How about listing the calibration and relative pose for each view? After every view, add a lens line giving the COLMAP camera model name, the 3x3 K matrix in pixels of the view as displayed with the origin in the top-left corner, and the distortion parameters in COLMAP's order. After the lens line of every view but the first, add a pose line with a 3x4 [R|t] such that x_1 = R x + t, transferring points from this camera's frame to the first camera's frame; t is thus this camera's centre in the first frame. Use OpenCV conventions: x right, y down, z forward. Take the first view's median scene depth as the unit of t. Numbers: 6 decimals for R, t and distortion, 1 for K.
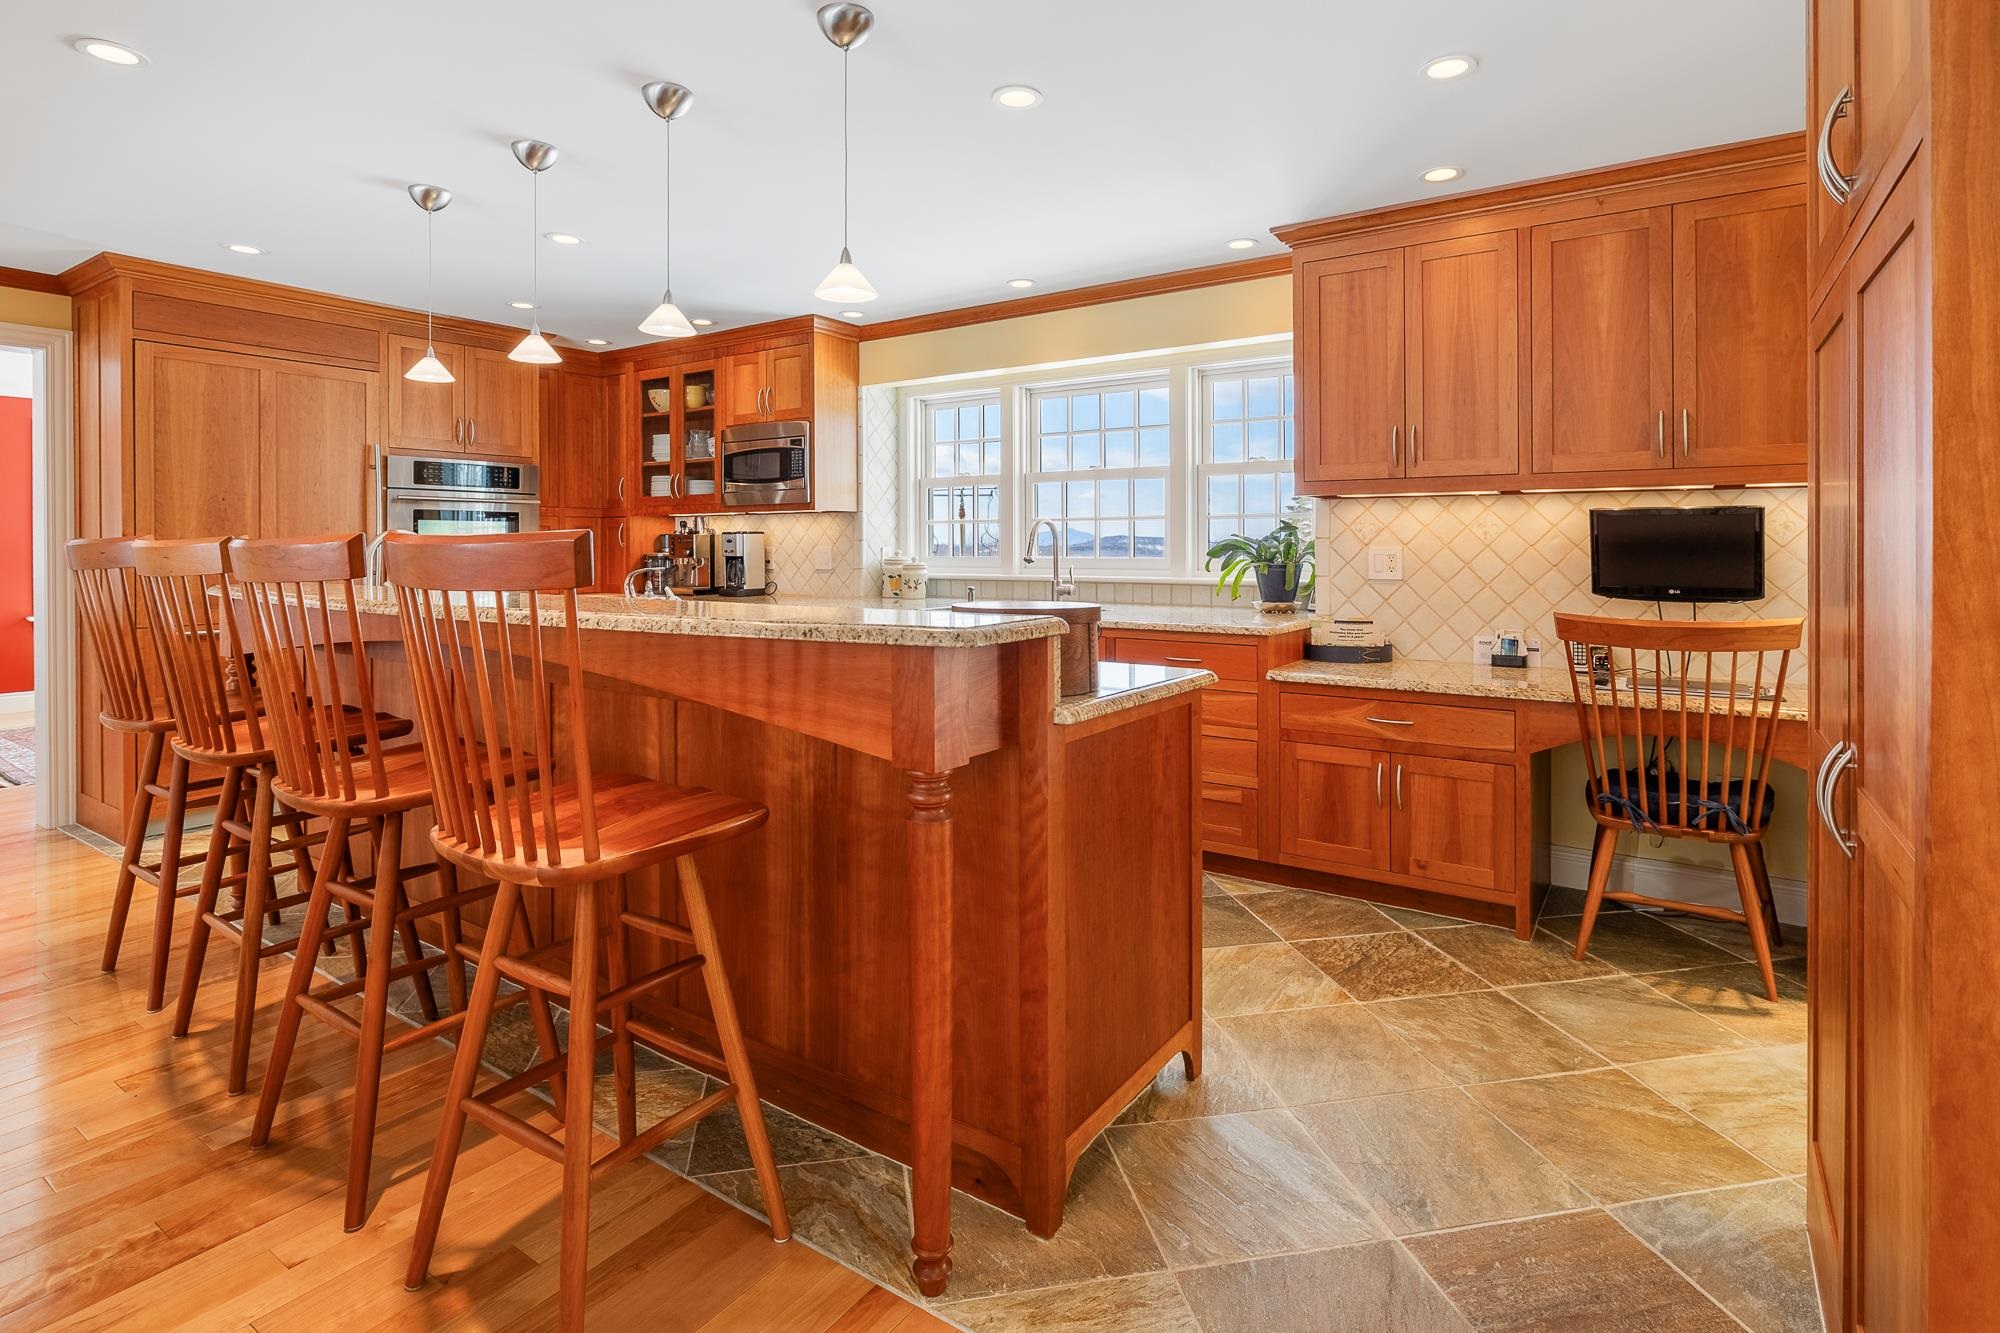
lens RADIAL K [[1003.1, 0, 994.4], [0, 1003.1, 551.0], [0, 0, 1]] dist [-0.002139, -0.000571]
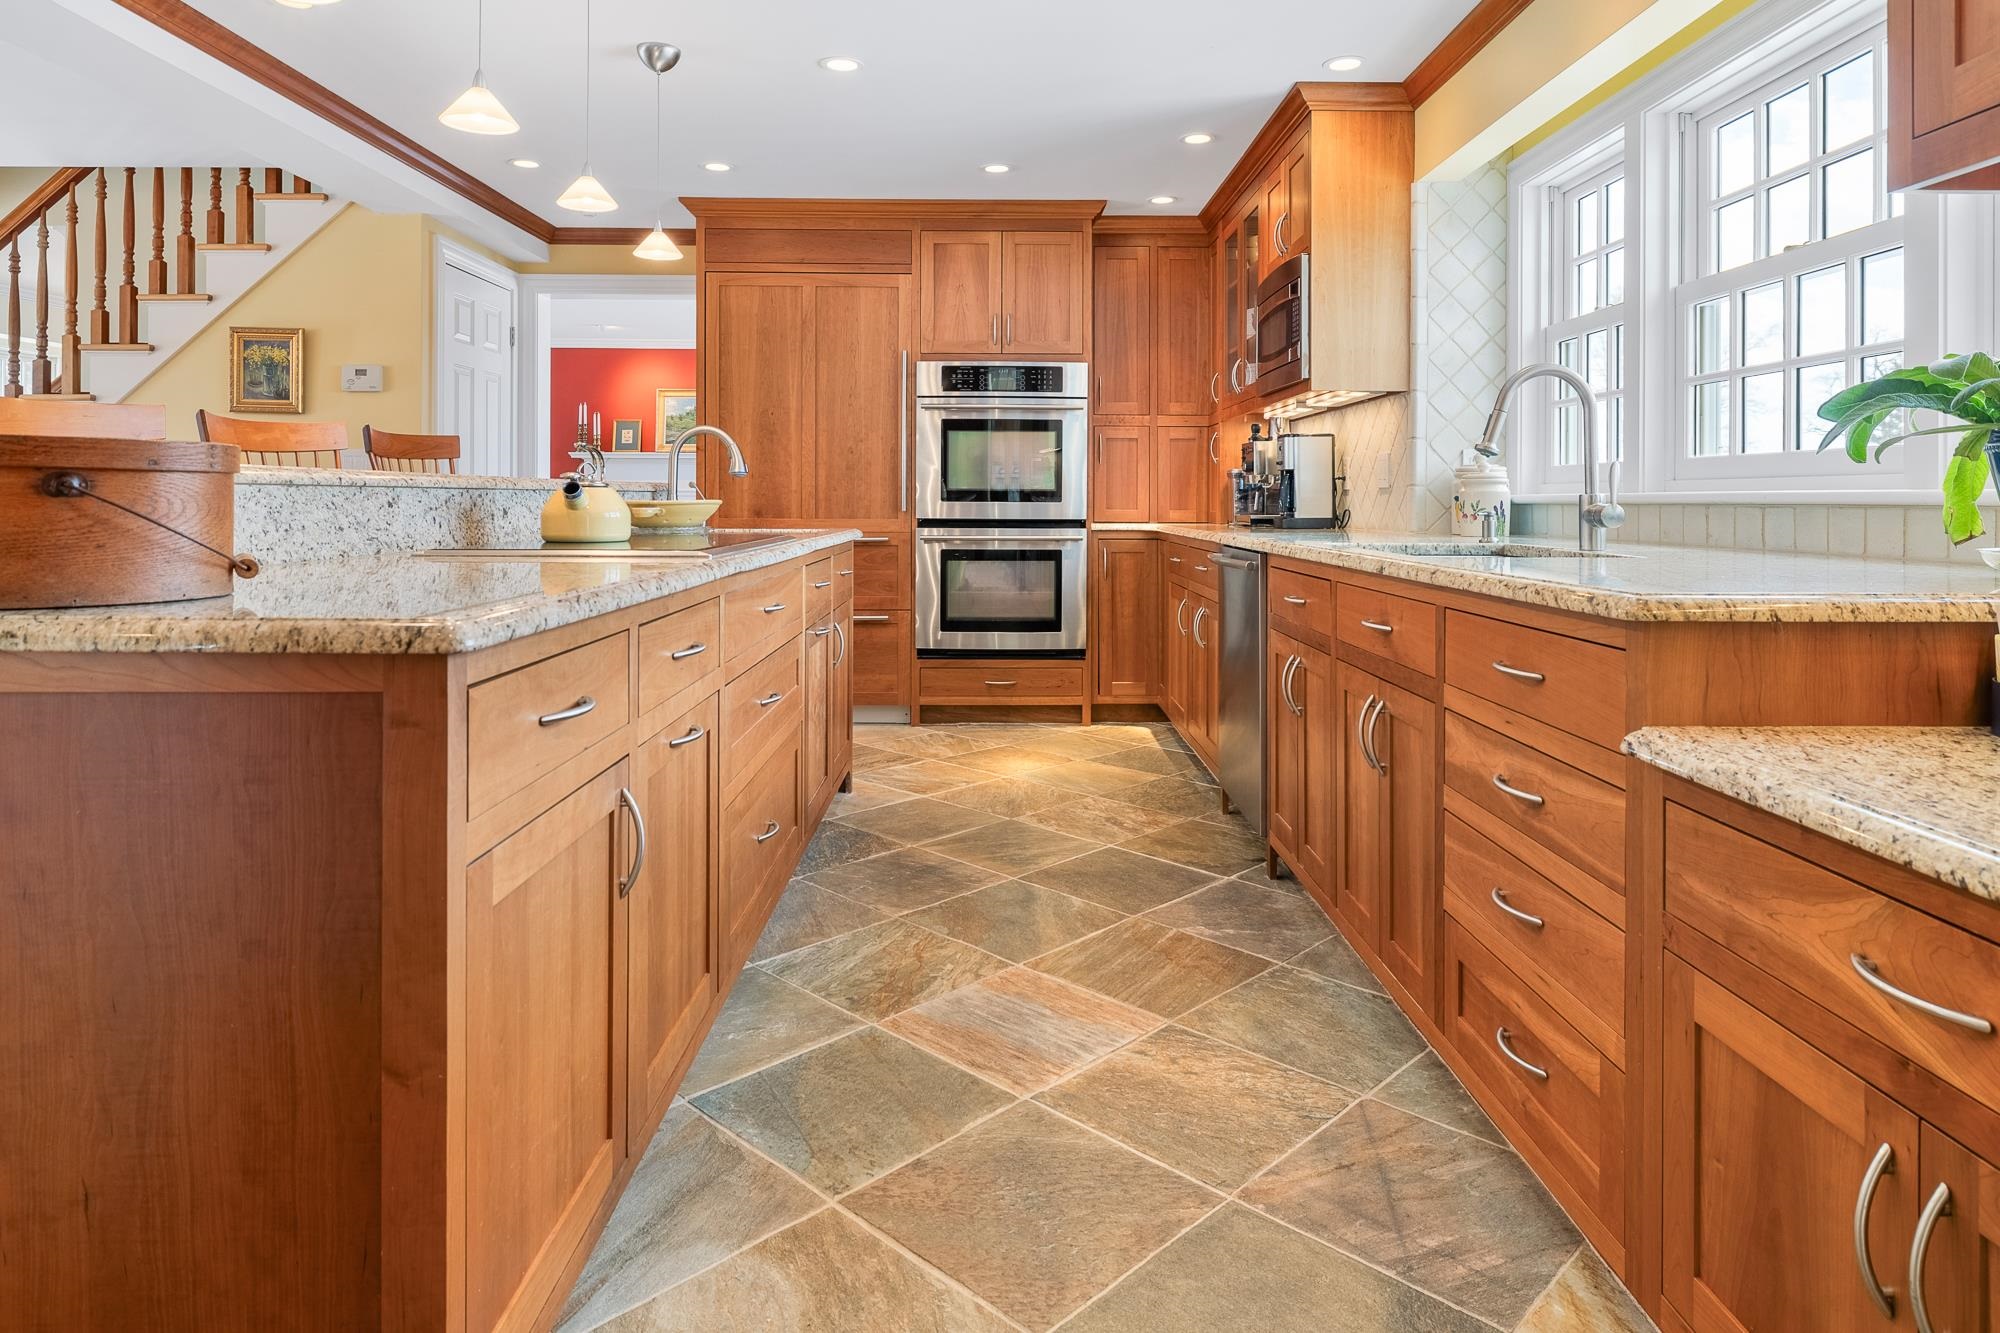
lens RADIAL K [[1179.1, 0, 999.5], [0, 1179.1, 501.5], [0, 0, 1]] dist [0.002623, -0.001214]
pose [[0.572668, 0.005738, -0.819767, 0.374365], [-0.010896, 0.999940, -0.000613, 0.038061], [0.819715, 0.009283, 0.572697, 0.479092]]
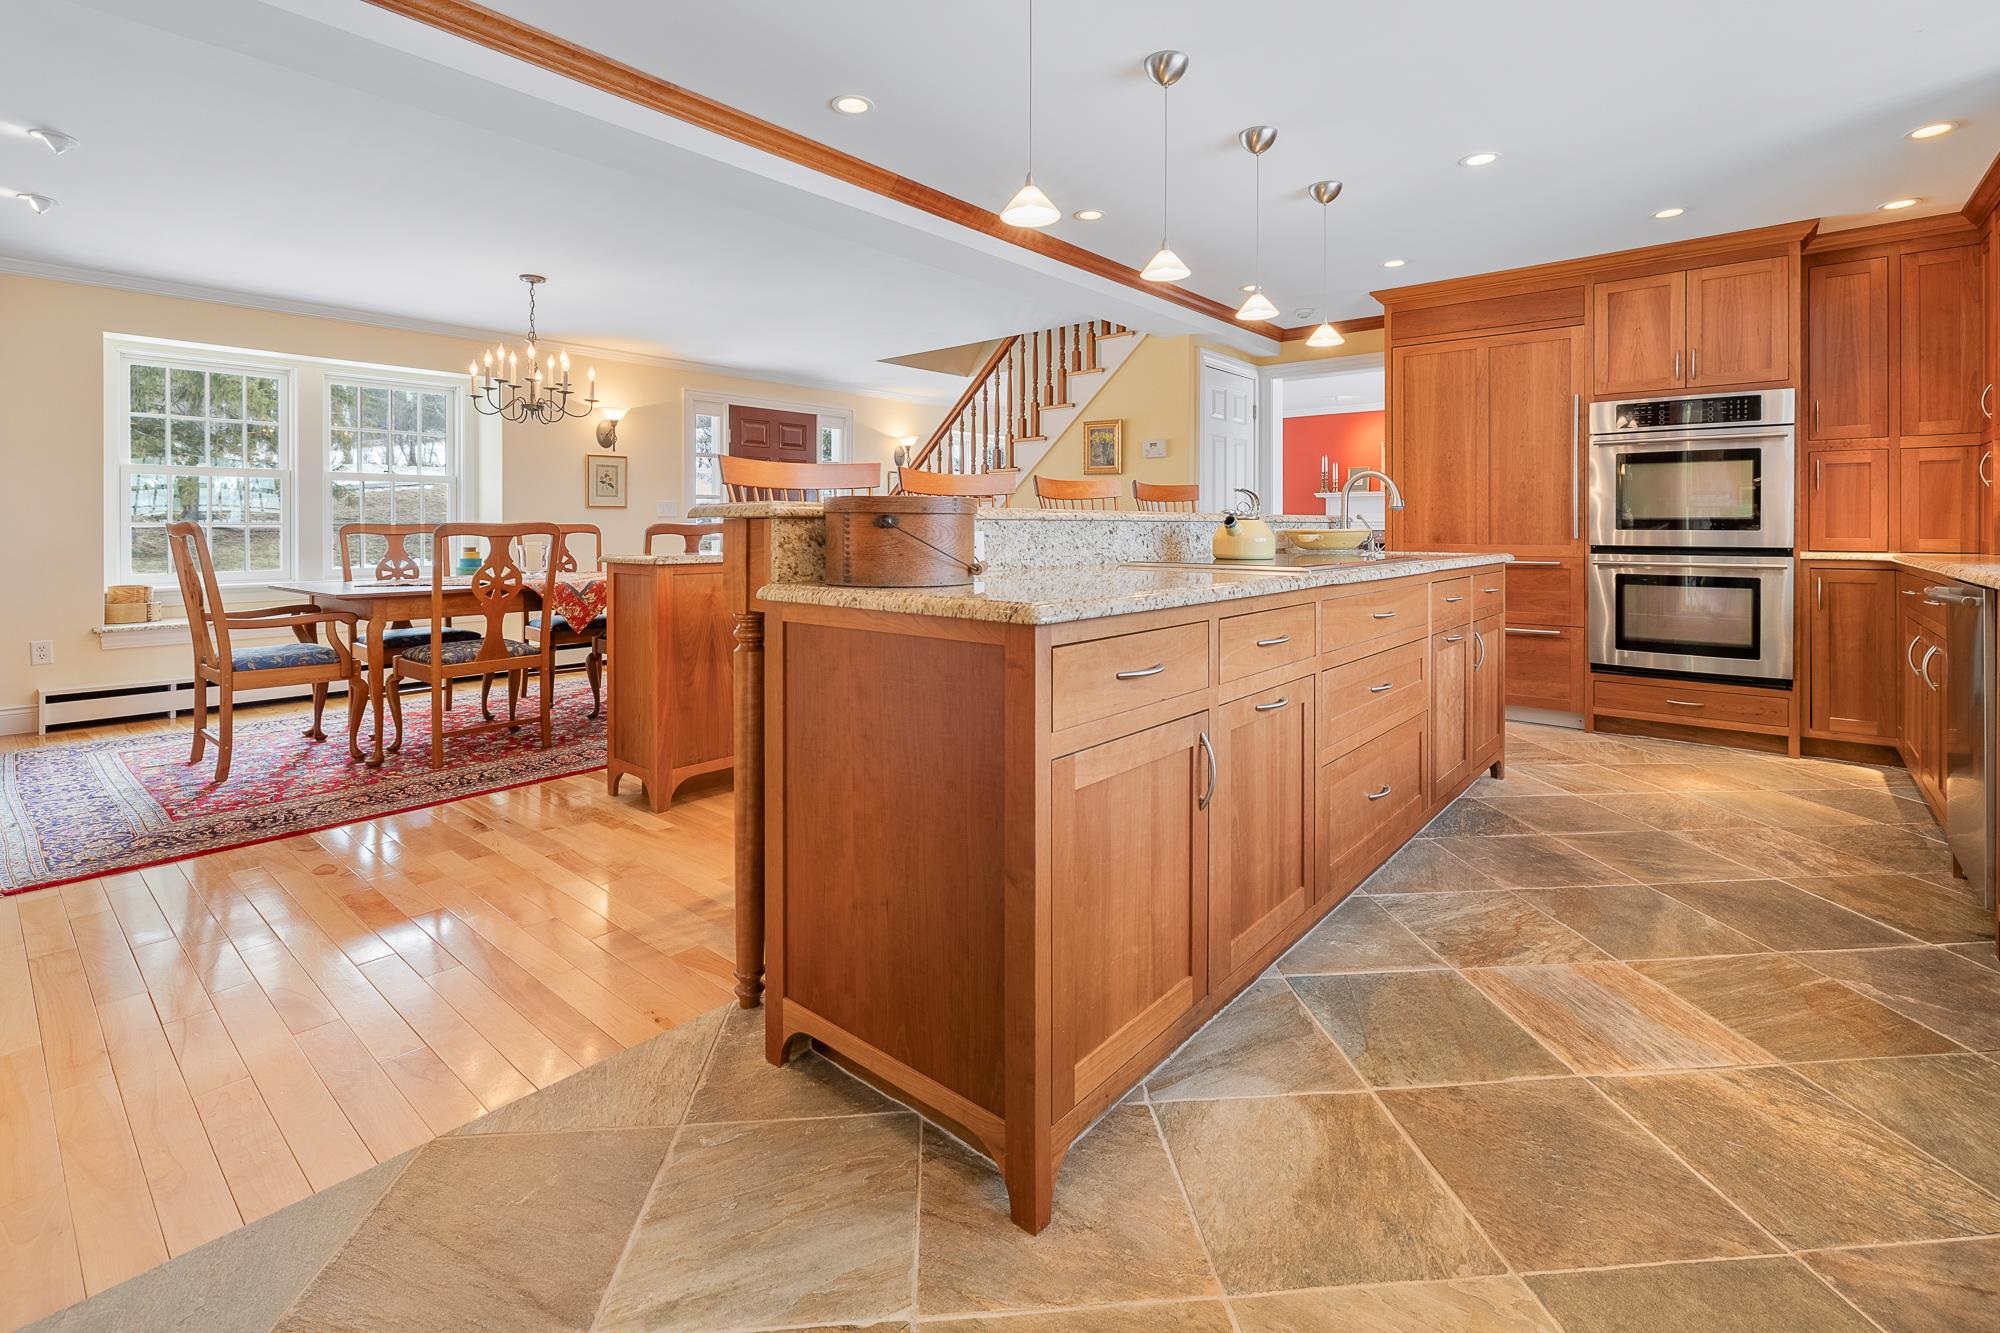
lens RADIAL K [[891.2, 0, 1010.3], [0, 891.2, 531.9], [0, 0, 1]] dist [-0.000300, -0.000645]
pose [[-0.101529, 0.007539, -0.994804, 0.406173], [-0.007605, 0.999936, 0.008354, 0.037234], [0.994804, 0.008414, -0.101465, 0.551062]]
